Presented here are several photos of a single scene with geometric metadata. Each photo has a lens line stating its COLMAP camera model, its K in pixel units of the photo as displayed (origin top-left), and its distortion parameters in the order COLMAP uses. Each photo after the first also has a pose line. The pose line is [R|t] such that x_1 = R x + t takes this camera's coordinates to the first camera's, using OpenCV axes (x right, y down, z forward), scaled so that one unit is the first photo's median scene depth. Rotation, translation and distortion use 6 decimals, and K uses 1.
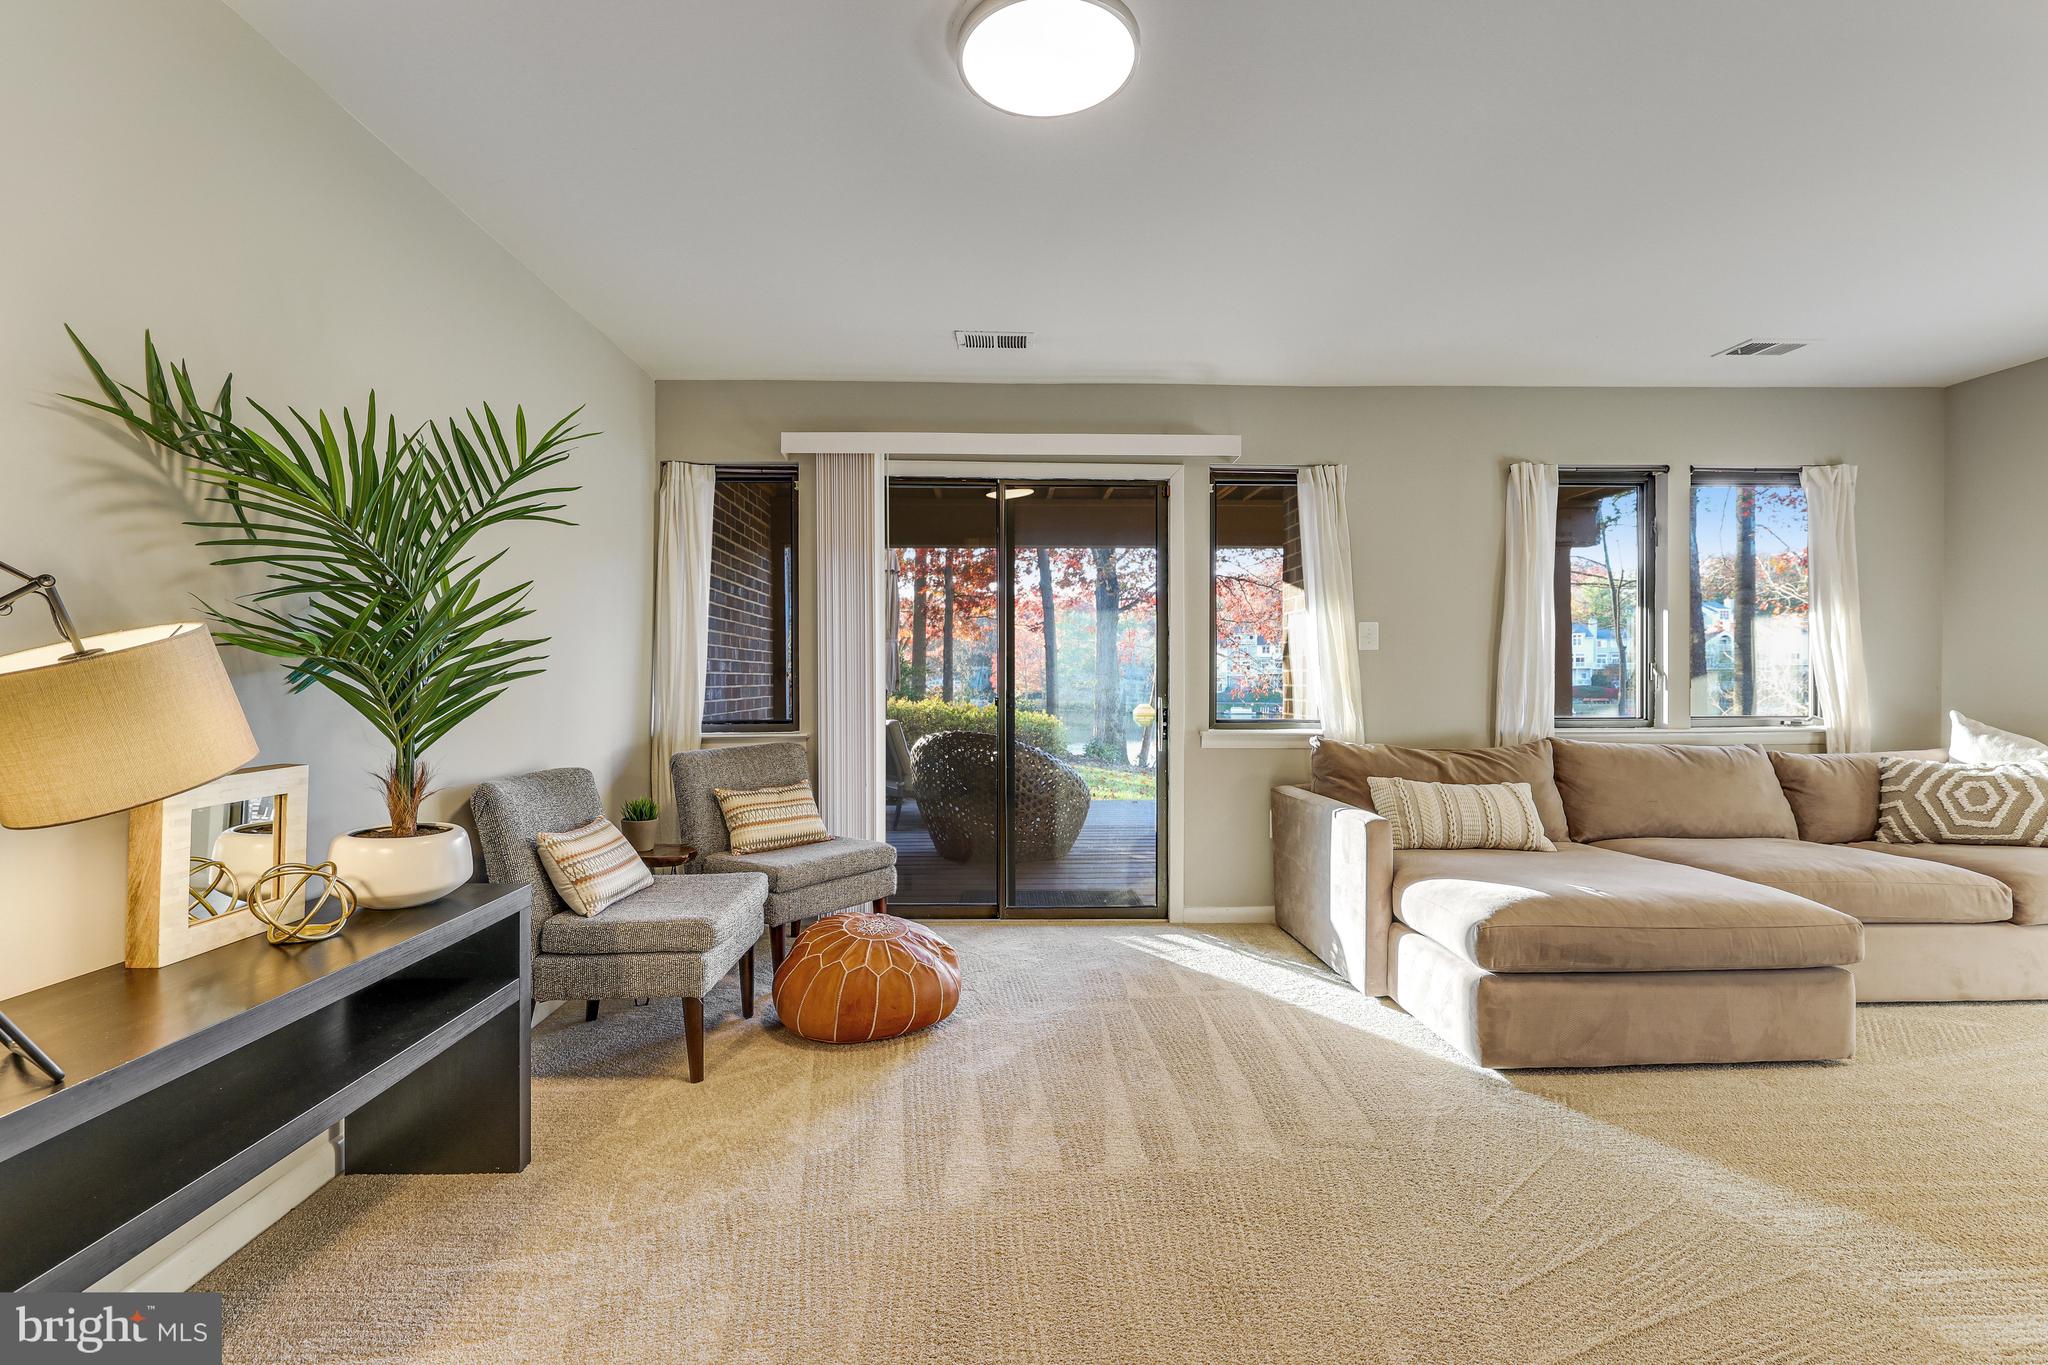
lens RADIAL K [[910.4, 0, 1024.0], [0, 910.4, 682.5], [0, 0, 1]] dist [-0.000001, -0.000188]
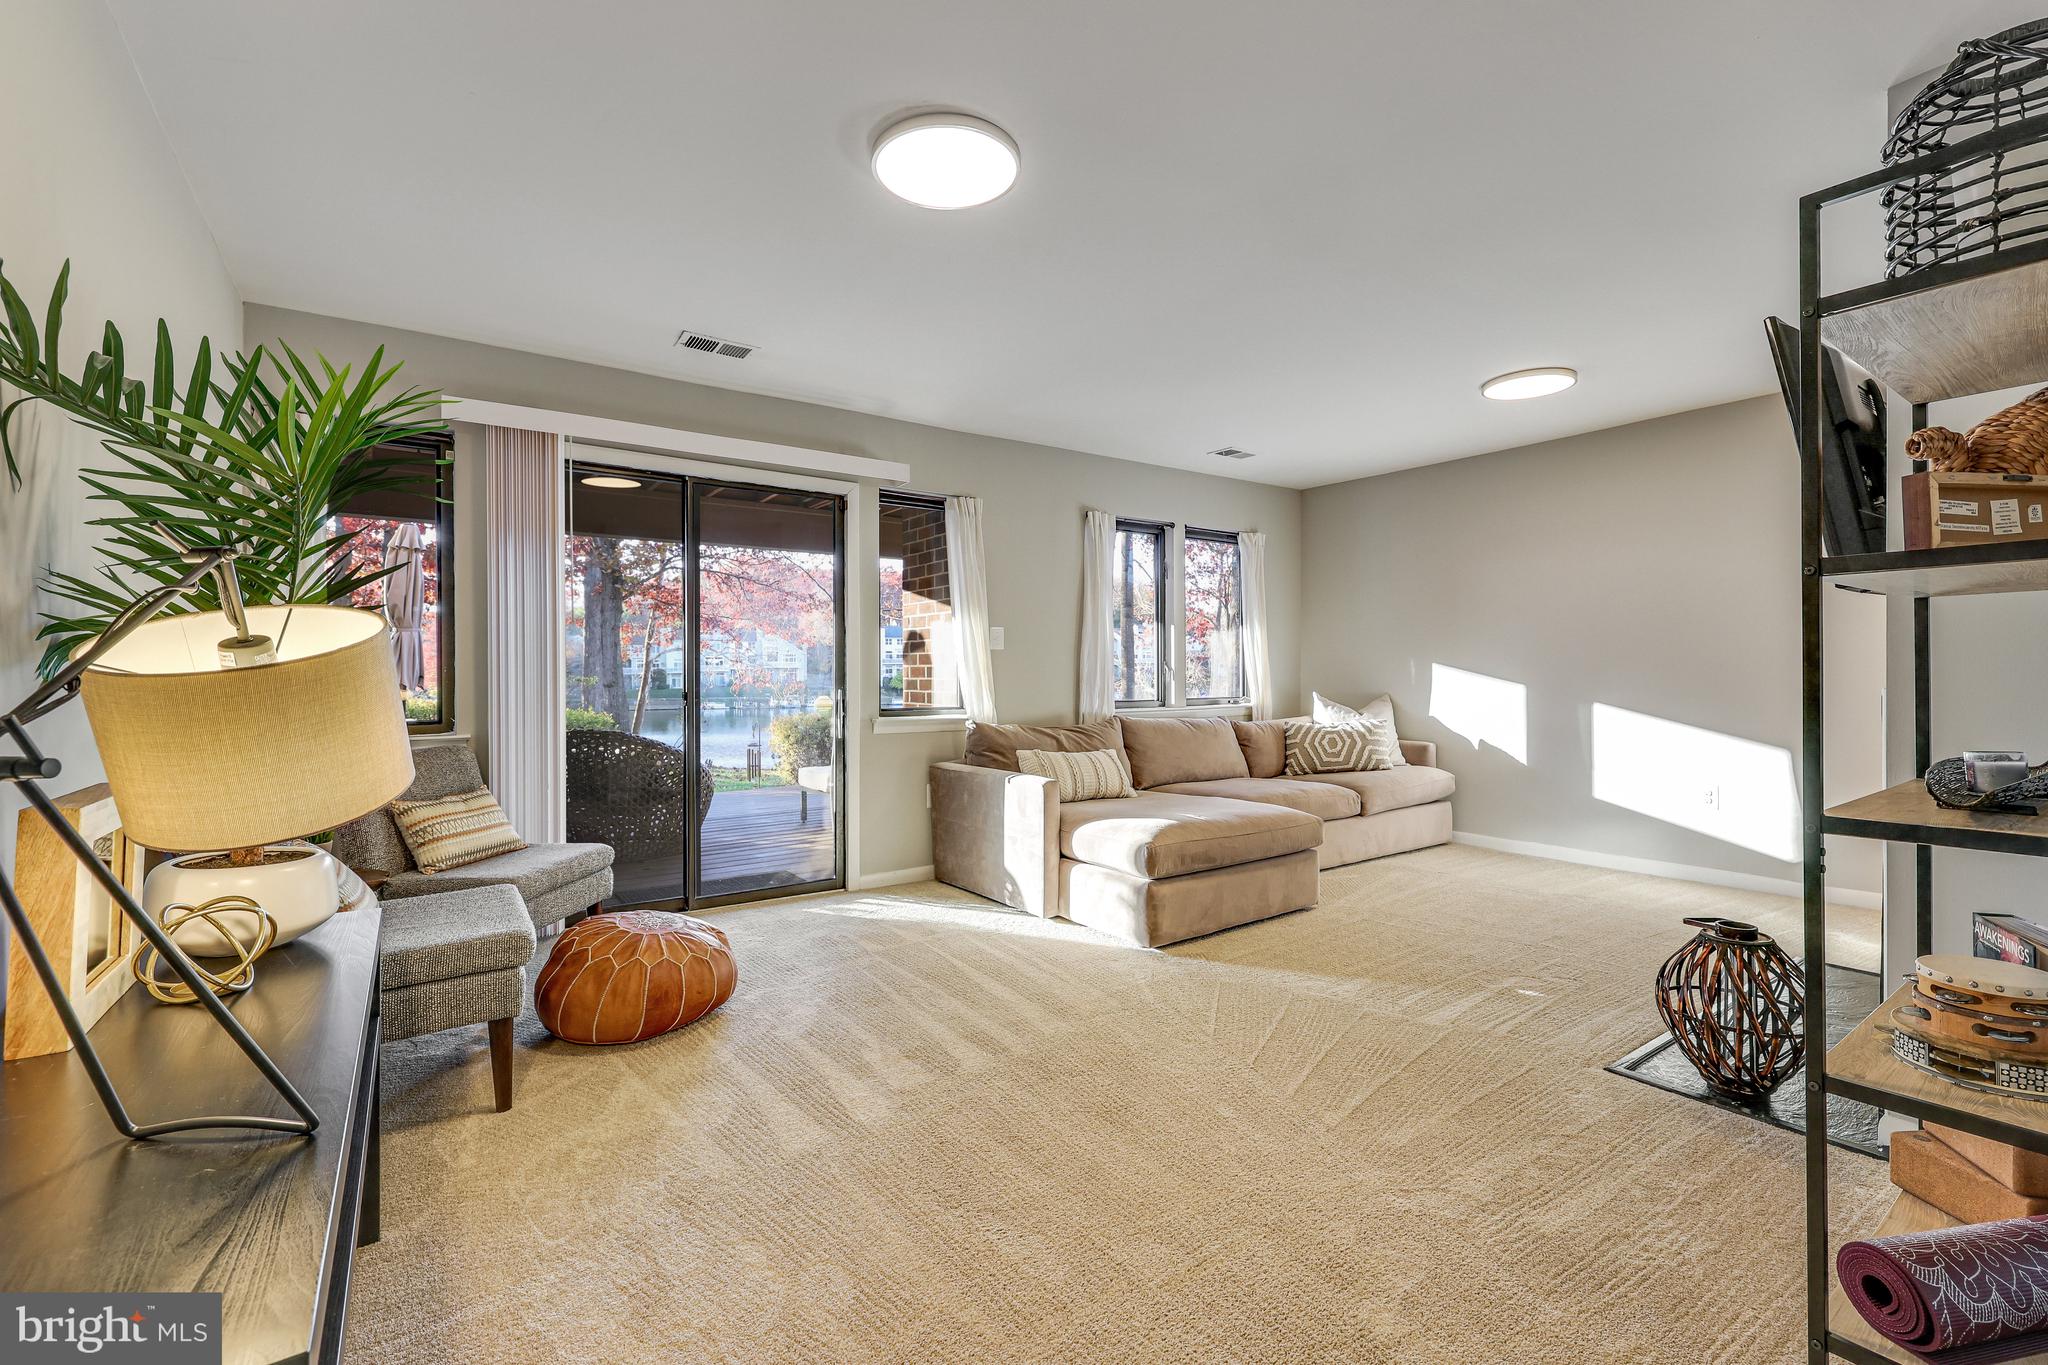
lens RADIAL K [[876.7, 0, 1021.9], [0, 876.7, 673.0], [0, 0, 1]] dist [-0.001064, -0.000321]
pose [[0.836755, -0.001394, 0.547575, -0.279370], [0.004319, 0.999982, -0.004054, 0.001431], [-0.547560, 0.005757, 0.836747, -0.021203]]
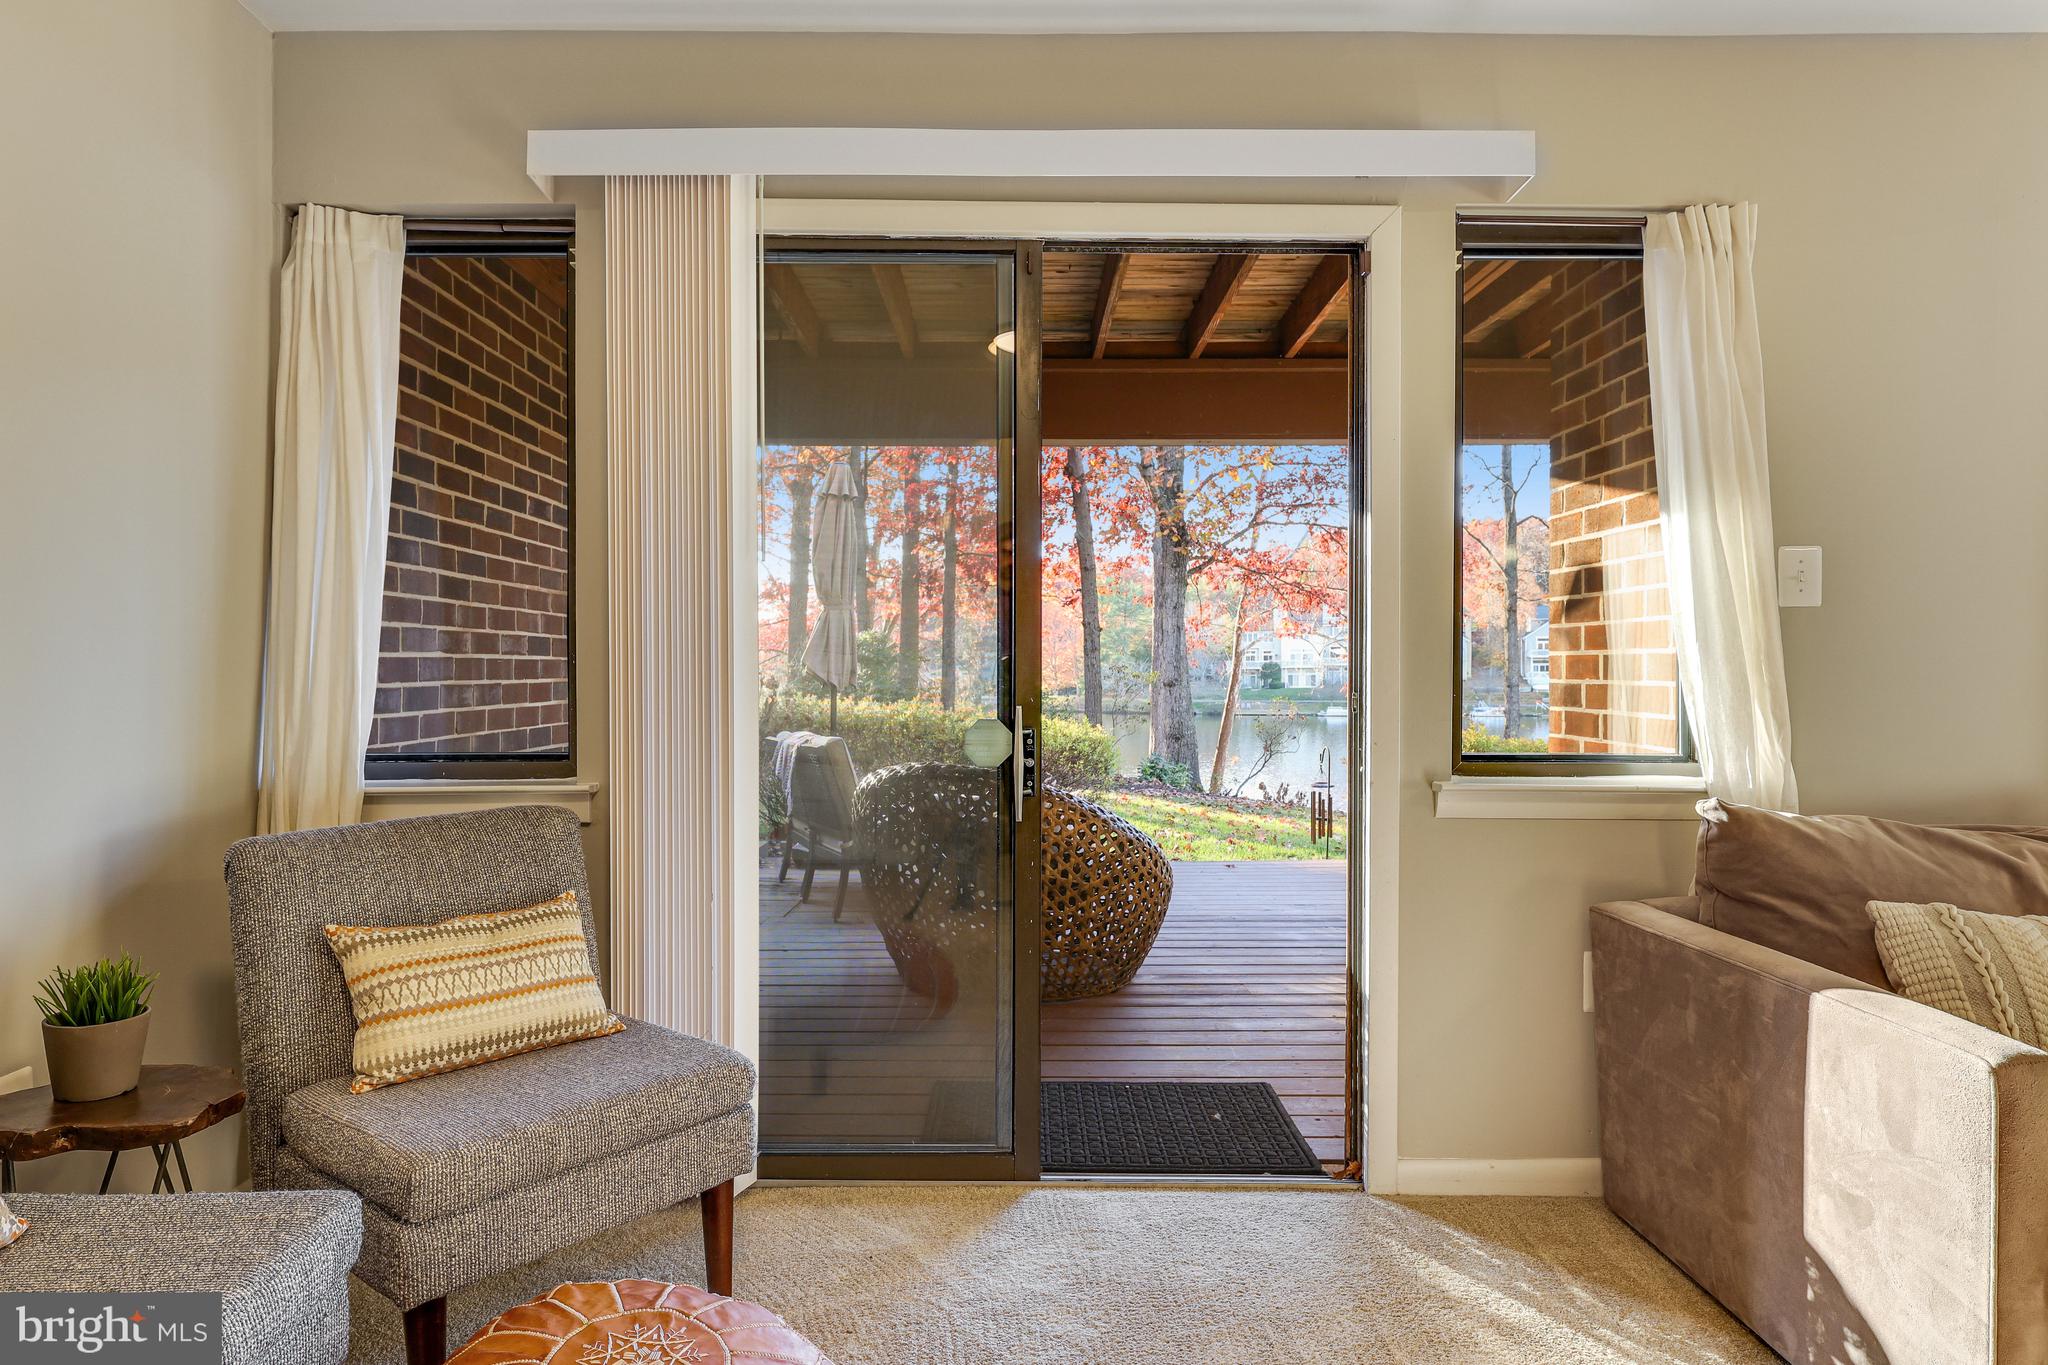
lens RADIAL K [[1181.3, 0, 1024.0], [0, 1181.3, 682.5], [0, 0, 1]] dist [-0.002212, -0.000032]
pose [[0.999667, 0.001534, -0.025761, -0.000521], [-0.001346, 0.999972, 0.007317, -0.000800], [0.025772, -0.007280, 0.999641, 0.438869]]
